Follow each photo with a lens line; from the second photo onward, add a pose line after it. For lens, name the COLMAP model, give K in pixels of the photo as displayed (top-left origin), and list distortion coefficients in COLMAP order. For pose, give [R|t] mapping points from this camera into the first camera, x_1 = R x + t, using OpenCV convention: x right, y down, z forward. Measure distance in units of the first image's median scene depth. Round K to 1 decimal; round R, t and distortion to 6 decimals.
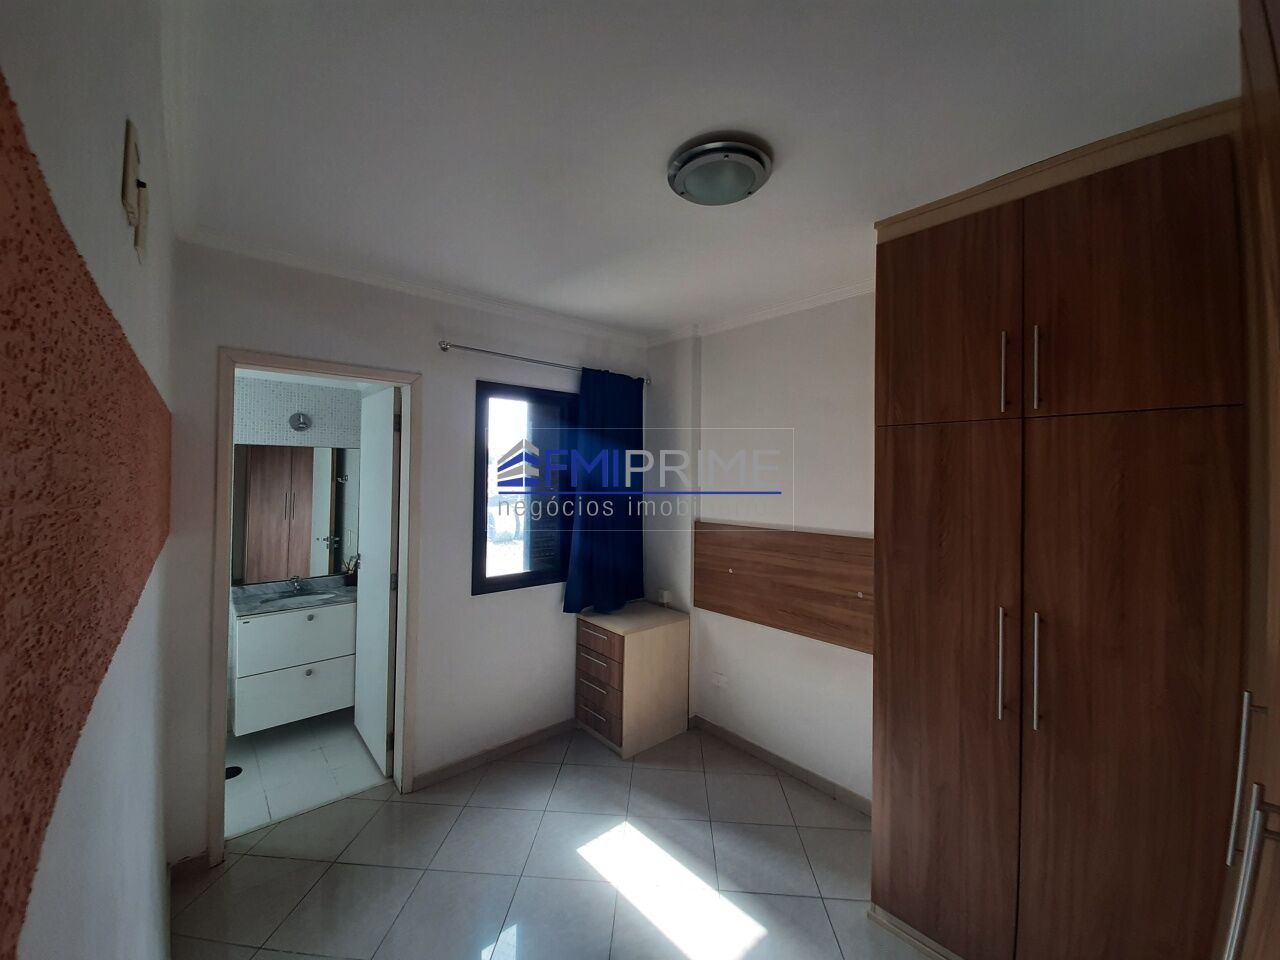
lens RADIAL K [[505.3, 0, 639.9], [0, 505.3, 472.4], [0, 0, 1]] dist [0.014658, -0.011240]
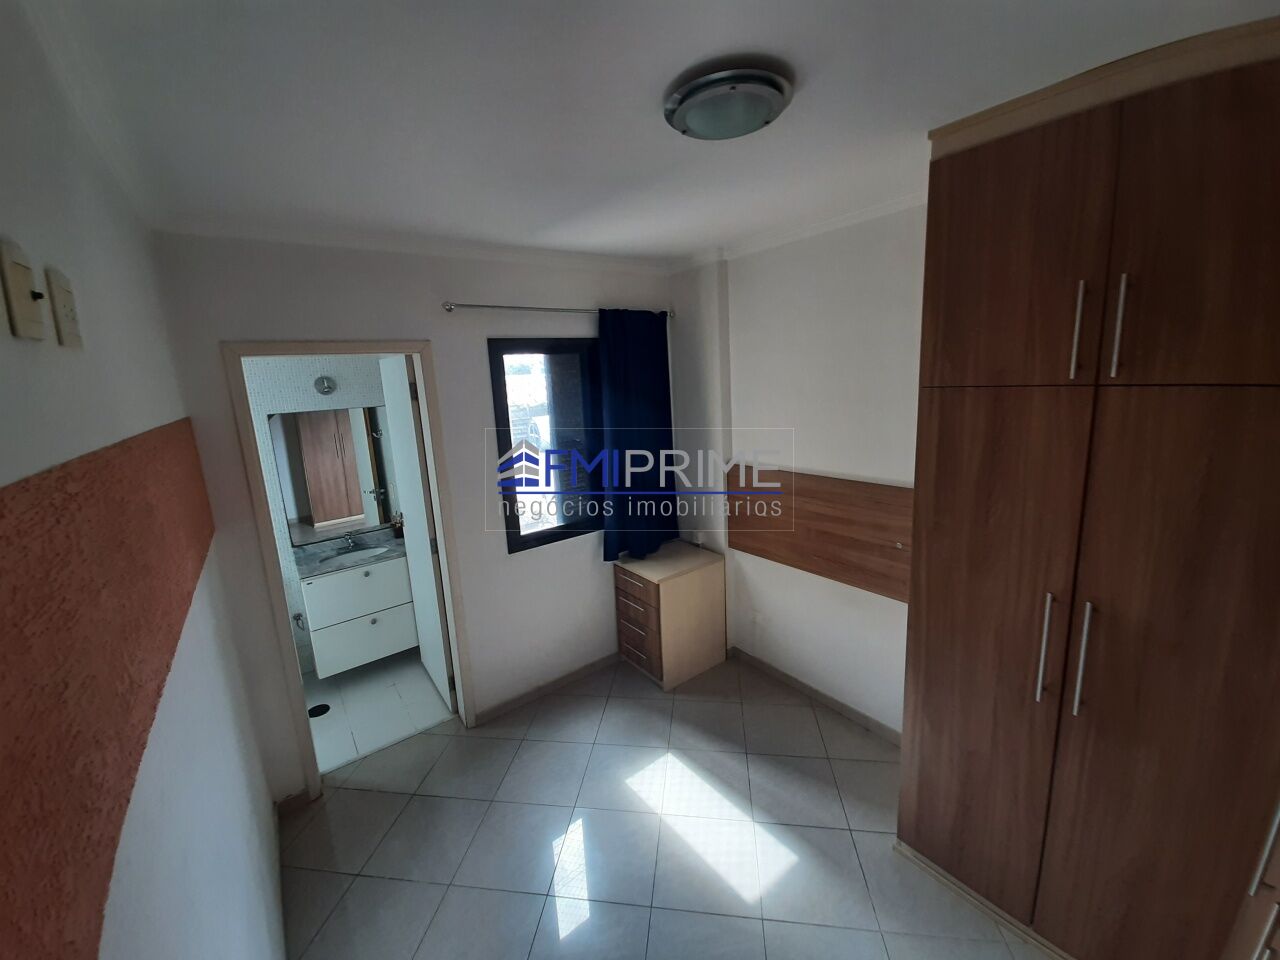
lens RADIAL K [[505.3, 0, 640.1], [0, 505.3, 472.3], [0, 0, 1]] dist [0.014658, -0.011240]
pose [[0.994830, -0.049108, -0.088886, 0.037809], [0.065491, 0.979210, 0.191986, -0.110395], [0.077610, -0.196815, 0.977364, 0.049208]]
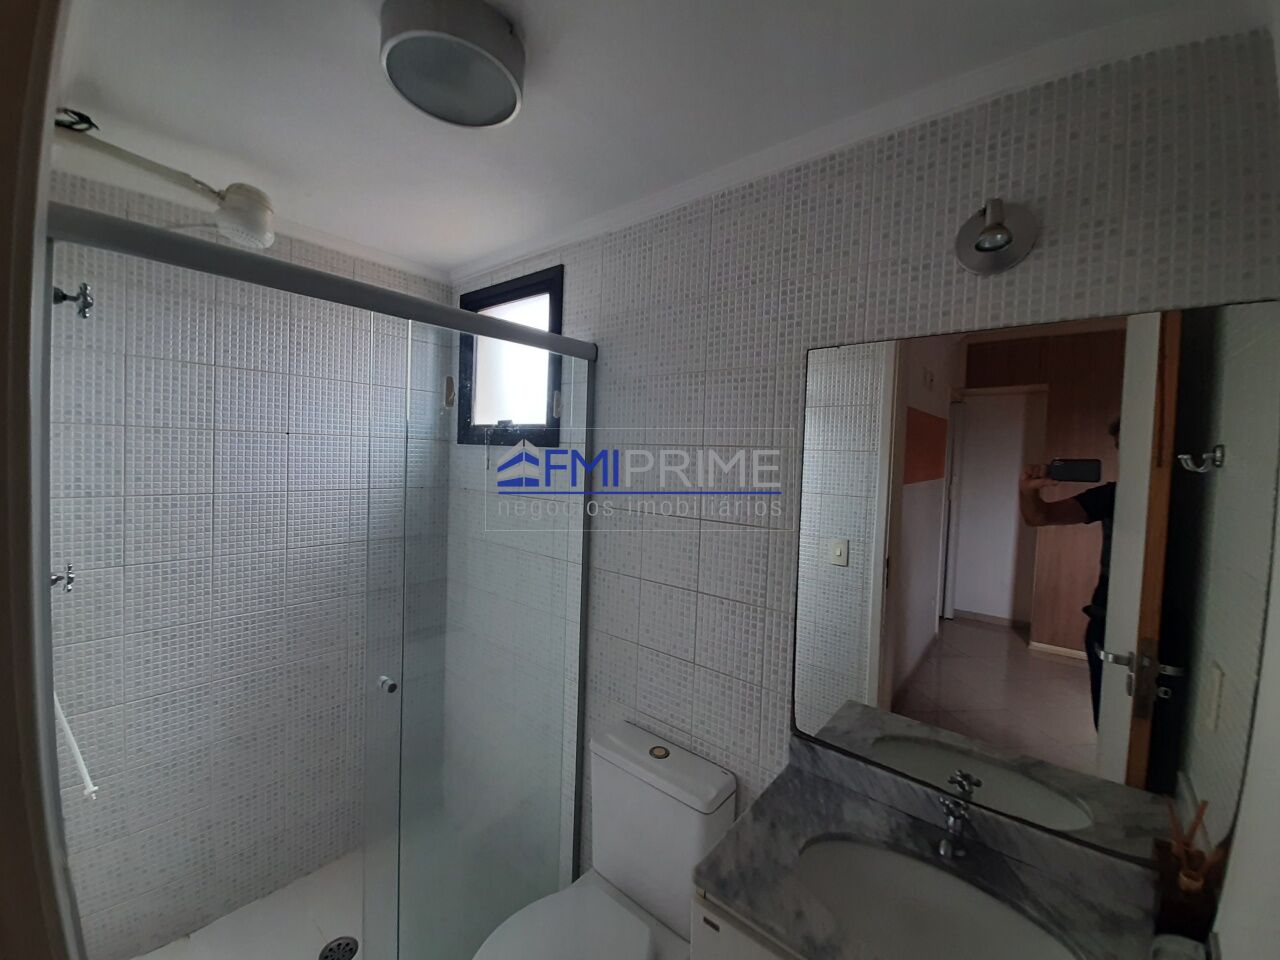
lens RADIAL K [[505.3, 0, 641.9], [0, 505.3, 483.8], [0, 0, 1]] dist [0.014658, -0.011240]
pose [[0.148768, 0.023972, -0.988582, -0.566718], [-0.025362, 0.999470, 0.020420, 0.044766], [0.988547, 0.022034, 0.149297, 1.034829]]
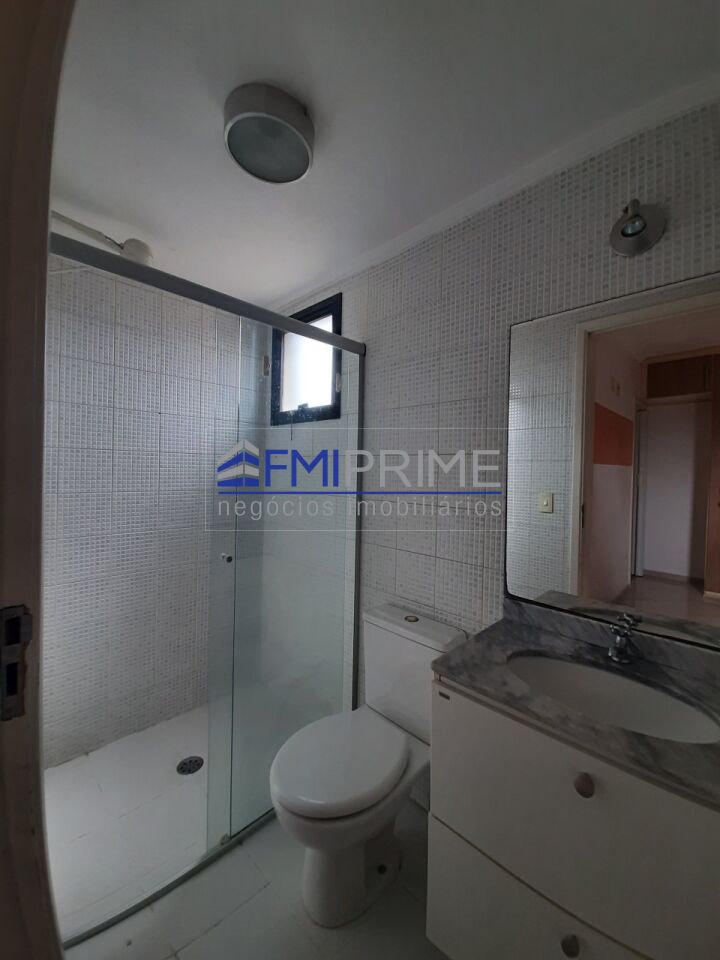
lens RADIAL K [[378.9, 0, 378.7], [0, 378.9, 487.9], [0, 0, 1]] dist [0.014658, -0.011240]
pose [[0.080781, -0.006504, -0.996711, -0.523963], [-0.012027, 0.999900, -0.007500, 0.144108], [0.996659, 0.012593, 0.080695, 1.041478]]
